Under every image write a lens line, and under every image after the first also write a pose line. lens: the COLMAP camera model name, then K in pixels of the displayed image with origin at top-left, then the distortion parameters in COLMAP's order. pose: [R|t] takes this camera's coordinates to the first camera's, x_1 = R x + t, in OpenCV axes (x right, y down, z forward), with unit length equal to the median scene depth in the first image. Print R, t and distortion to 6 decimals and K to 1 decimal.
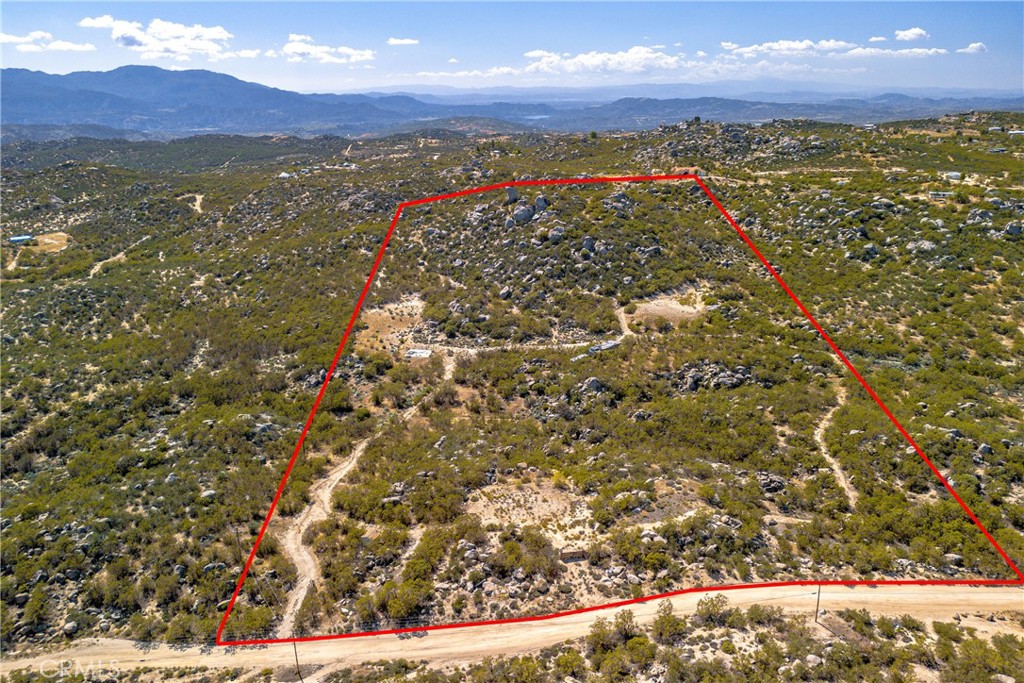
lens RADIAL K [[748.7, 0, 513.7], [0, 748.7, 332.1], [0, 0, 1]] dist [0.084966, -0.095507]
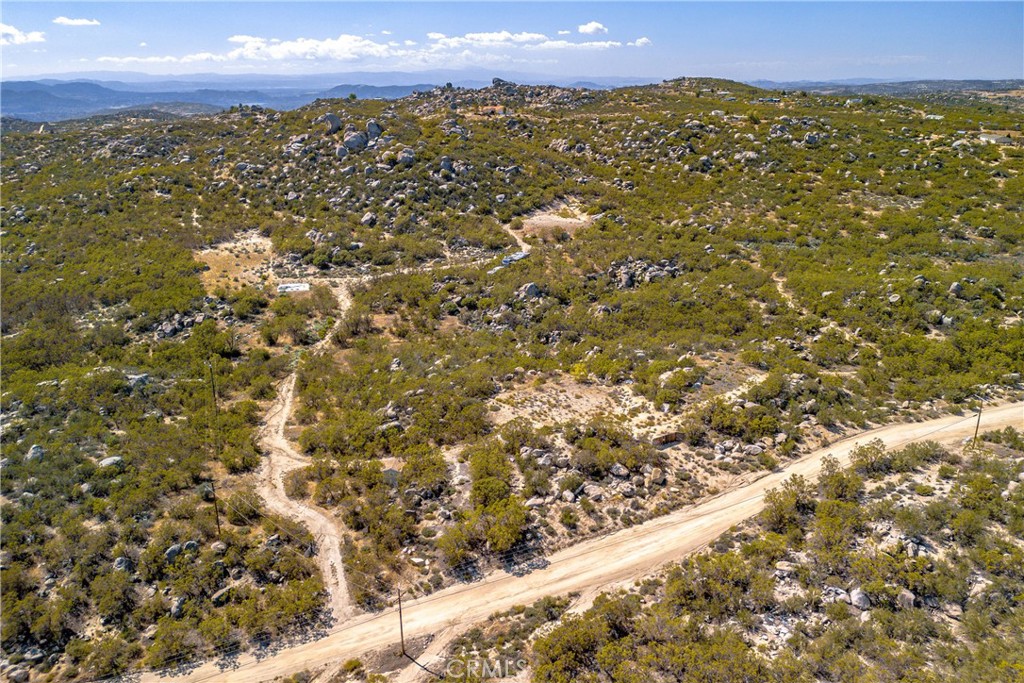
lens RADIAL K [[740.8, 0, 514.7], [0, 740.8, 329.4], [0, 0, 1]] dist [0.093109, -0.113409]
pose [[0.937129, -0.113917, 0.329867, -0.194998], [0.109133, 0.993478, 0.033050, 0.081038], [-0.331480, 0.005027, 0.943449, 0.181124]]
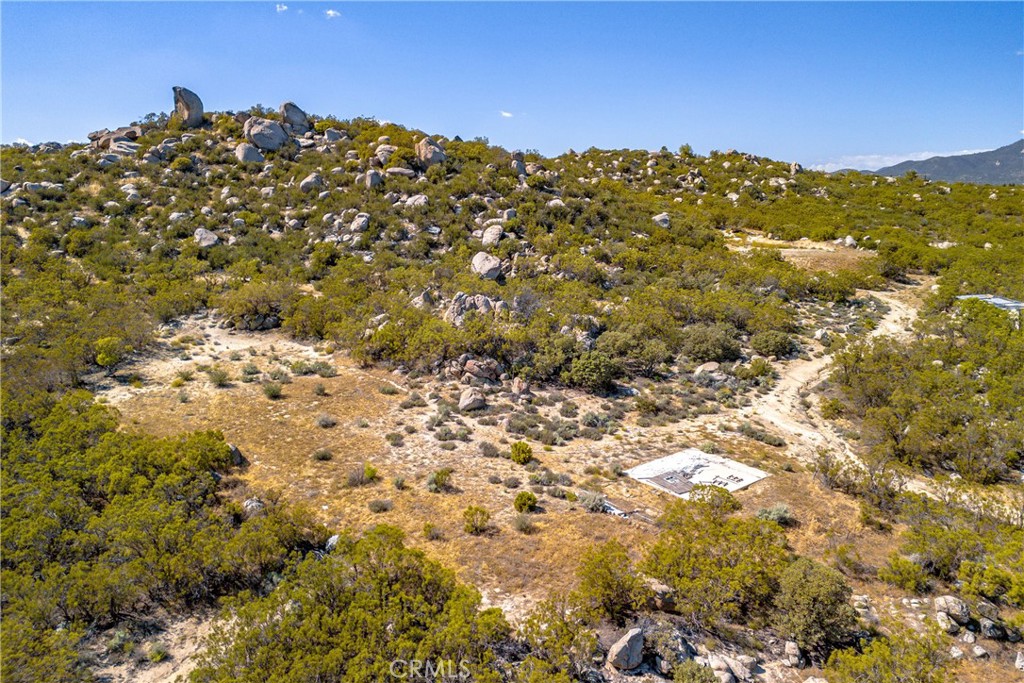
lens RADIAL K [[748.7, 0, 513.7], [0, 748.7, 332.1], [0, 0, 1]] dist [0.084966, -0.095507]
pose [[0.663748, -0.146987, 0.733371, -0.342908], [0.236916, 0.971329, -0.019745, -0.019488], [-0.709443, 0.186853, 0.679542, 0.993706]]
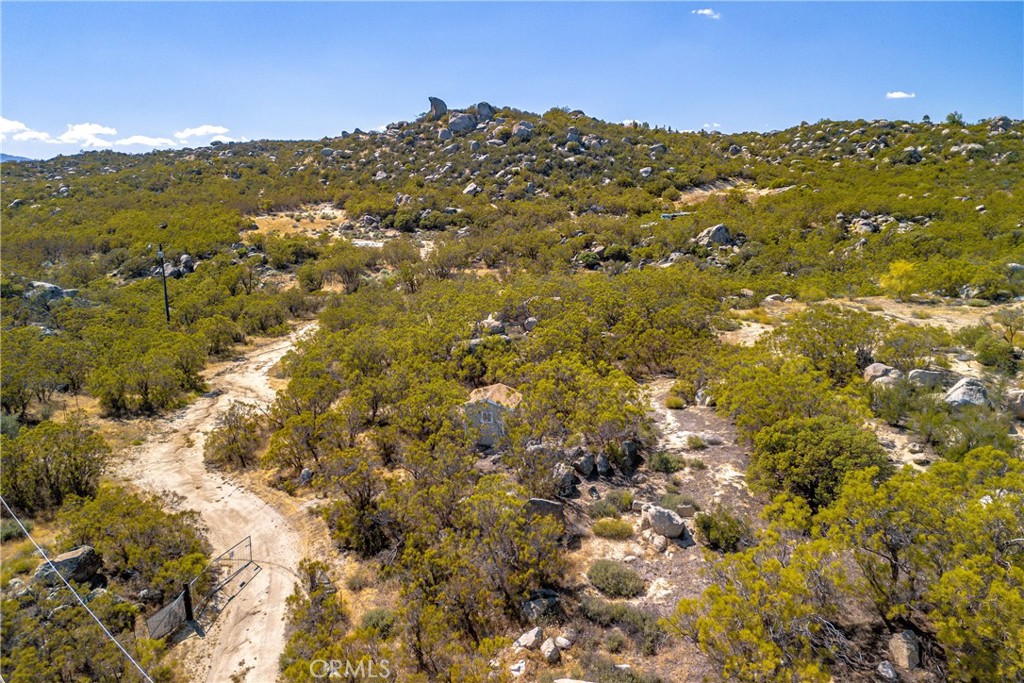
lens RADIAL K [[745.6, 0, 515.1], [0, 745.6, 341.8], [0, 0, 1]] dist [0.083196, -0.092072]
pose [[0.976769, -0.051069, 0.208122, -0.151581], [0.069576, 0.994152, -0.082592, 0.174963], [-0.202687, 0.095154, 0.974610, 0.480987]]
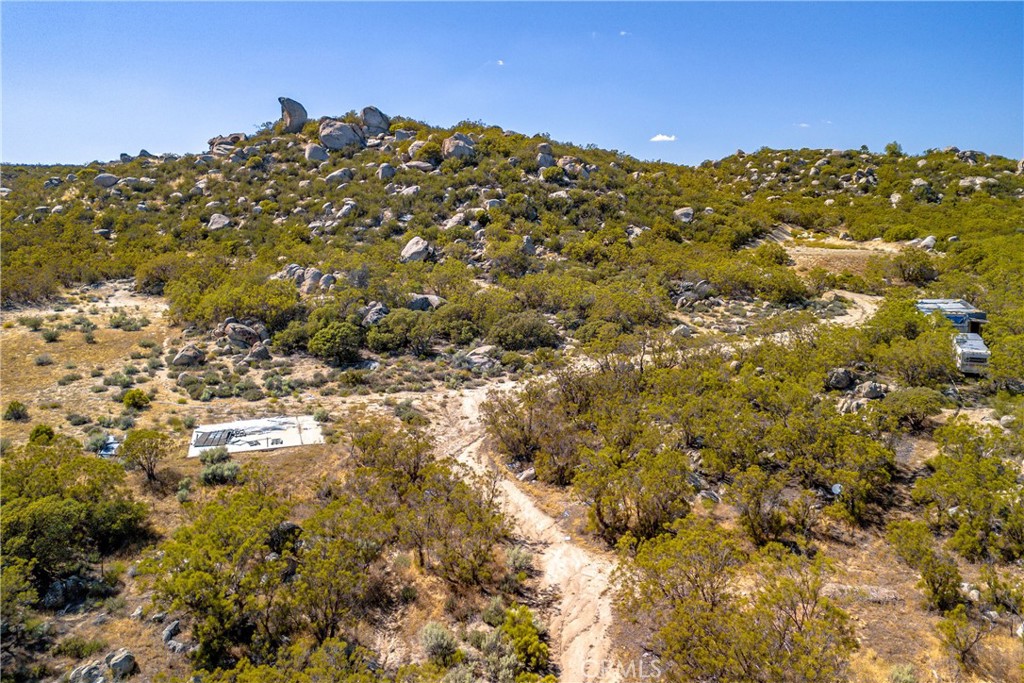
lens RADIAL K [[748.7, 0, 513.7], [0, 748.7, 332.1], [0, 0, 1]] dist [0.084966, -0.095507]
pose [[0.887692, -0.082542, 0.452978, -0.173947], [0.147500, 0.982933, -0.109943, 0.037454], [-0.436172, 0.164410, 0.884716, 0.881806]]
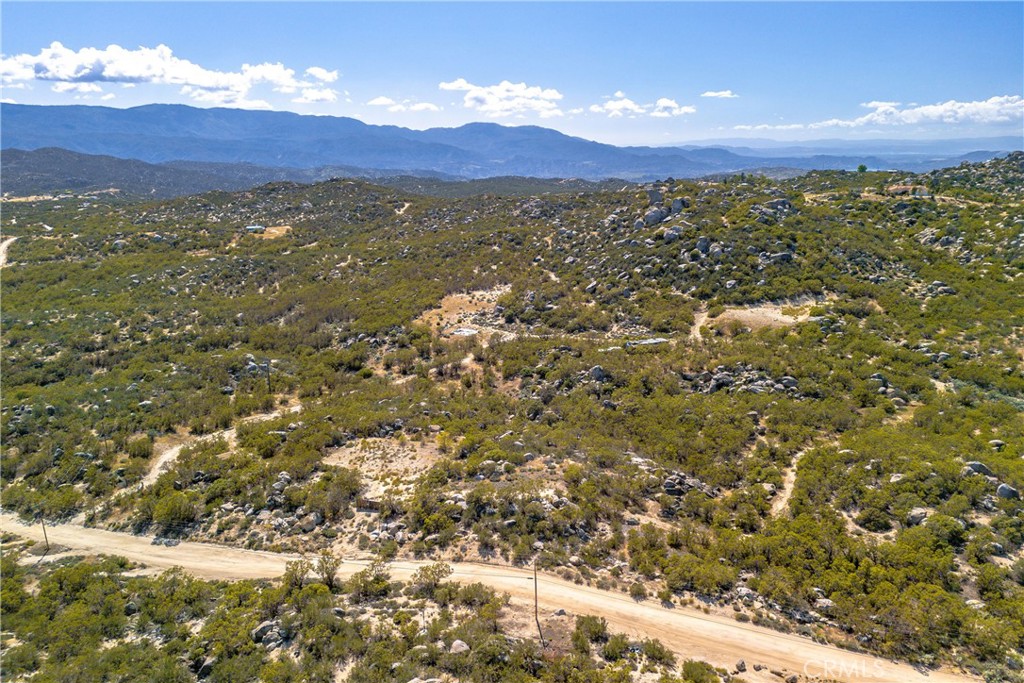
lens RADIAL K [[745.6, 0, 515.1], [0, 745.6, 341.8], [0, 0, 1]] dist [0.083196, -0.092072]
pose [[0.923641, 0.102832, -0.369207, 0.325461], [-0.121672, 0.992174, -0.028043, 0.067124], [0.363433, 0.070824, 0.928924, 0.142276]]
